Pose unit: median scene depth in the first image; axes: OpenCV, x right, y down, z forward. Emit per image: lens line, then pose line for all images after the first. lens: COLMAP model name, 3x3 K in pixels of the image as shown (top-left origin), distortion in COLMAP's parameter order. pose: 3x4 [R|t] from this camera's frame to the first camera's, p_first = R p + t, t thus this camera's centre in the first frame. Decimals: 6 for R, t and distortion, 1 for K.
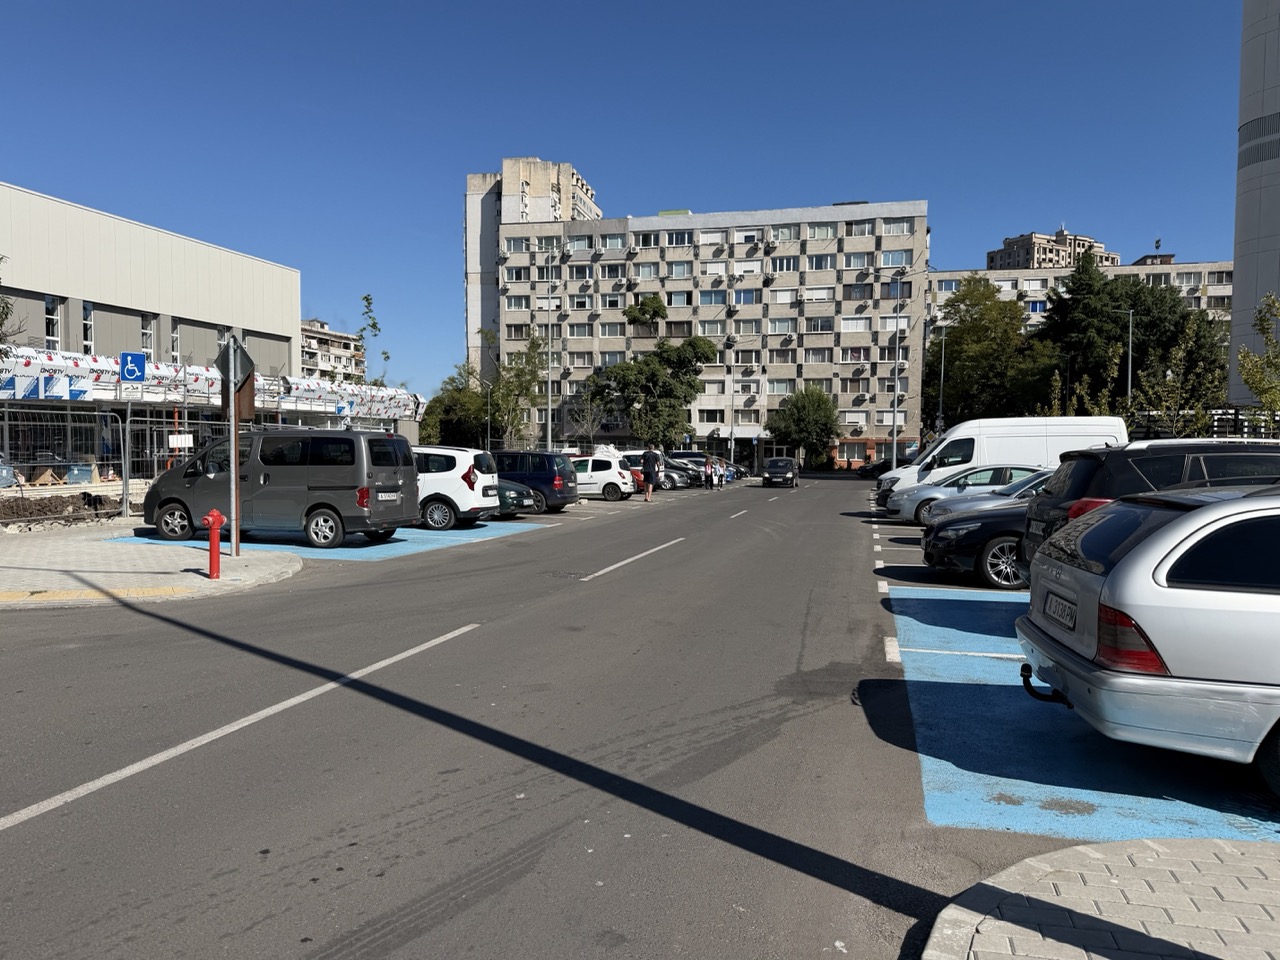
lens RADIAL K [[842.3, 0, 669.1], [0, 842.3, 495.6], [0, 0, 1]] dist [0.003576, -0.047610]
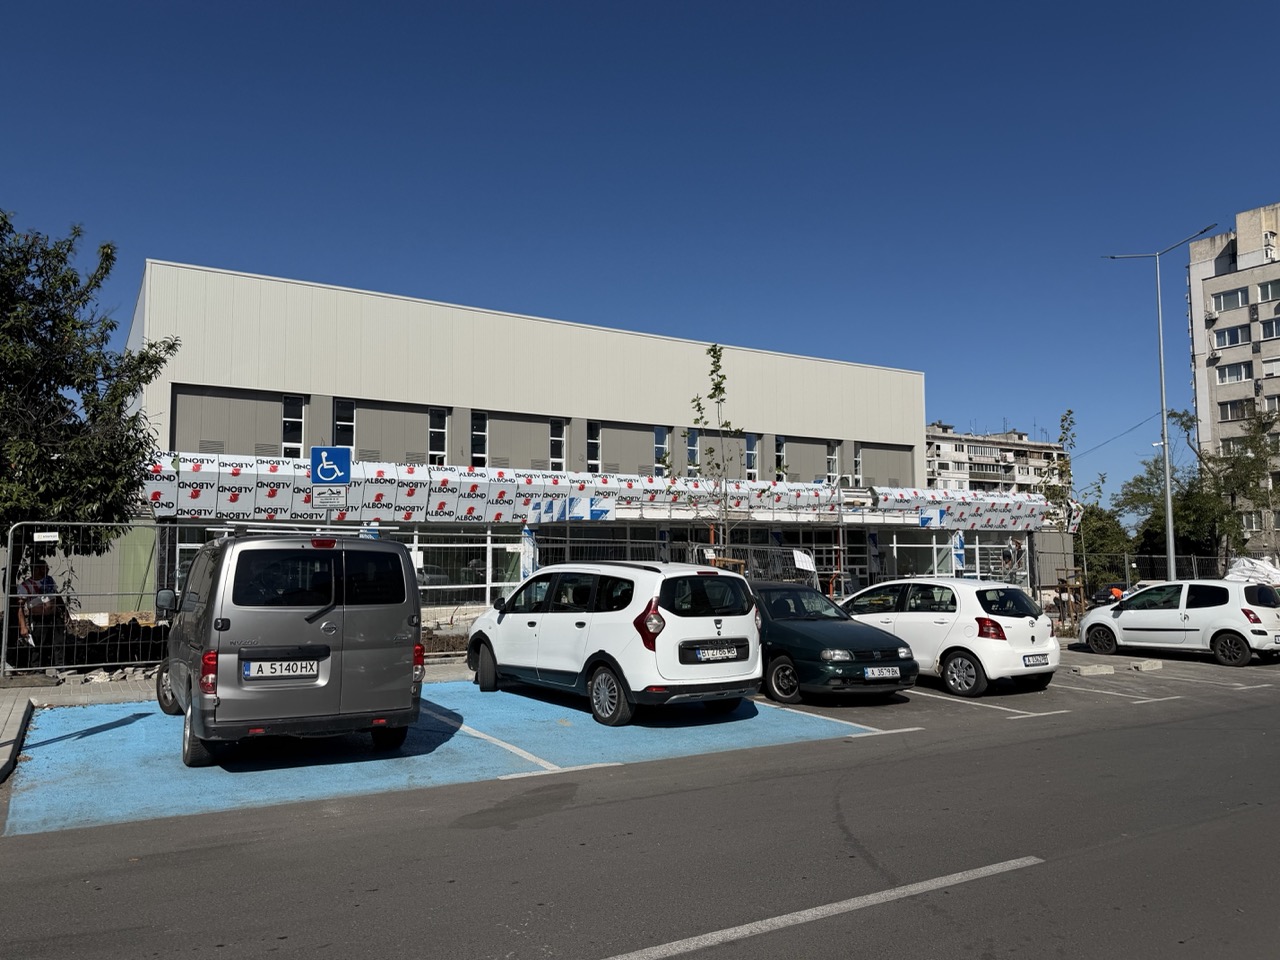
lens RADIAL K [[842.3, 0, 669.1], [0, 842.3, 495.6], [0, 0, 1]] dist [0.003576, -0.047610]
pose [[0.664302, -0.069453, -0.744231, 0.082324], [-0.036496, 0.991472, -0.125102, -0.018344], [0.746573, 0.110267, 0.656102, 0.349565]]
